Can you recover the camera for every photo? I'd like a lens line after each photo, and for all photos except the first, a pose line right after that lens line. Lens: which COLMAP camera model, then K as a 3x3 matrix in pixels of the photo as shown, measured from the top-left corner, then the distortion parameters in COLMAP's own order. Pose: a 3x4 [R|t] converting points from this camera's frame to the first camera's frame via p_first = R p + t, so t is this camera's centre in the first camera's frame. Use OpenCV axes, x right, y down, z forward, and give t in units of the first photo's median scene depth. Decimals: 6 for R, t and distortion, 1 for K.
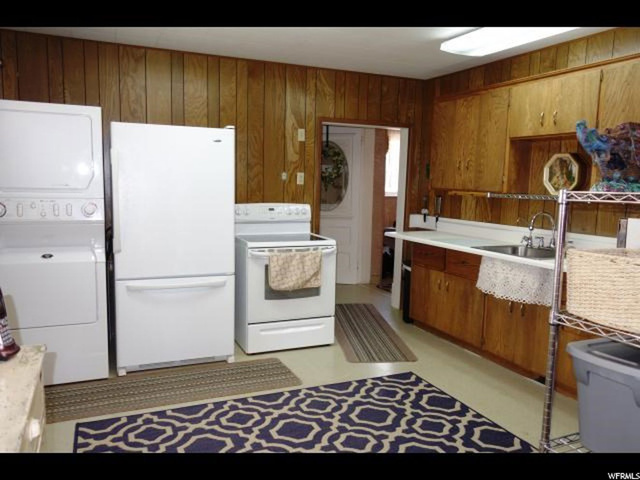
lens RADIAL K [[504.2, 0, 322.2], [0, 504.2, 243.0], [0, 0, 1]] dist [0.000380, -0.000798]
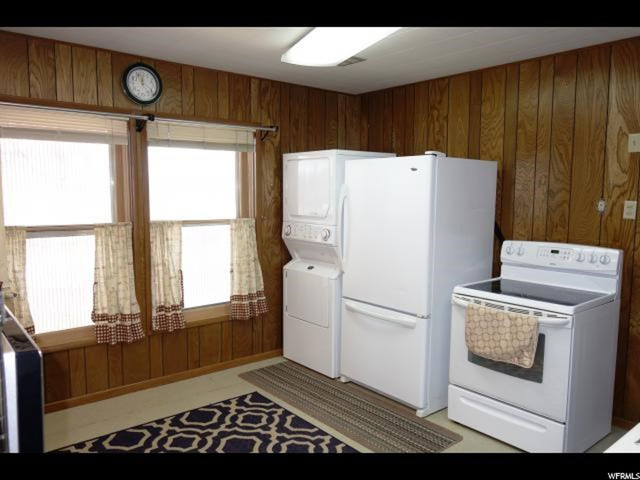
lens RADIAL K [[504.2, 0, 322.2], [0, 504.2, 243.0], [0, 0, 1]] dist [0.000380, -0.000798]
pose [[0.264256, 0.076564, -0.961409, 0.543577], [-0.118048, 0.991916, 0.046547, -0.077937], [0.957201, 0.101192, 0.271158, 0.508020]]
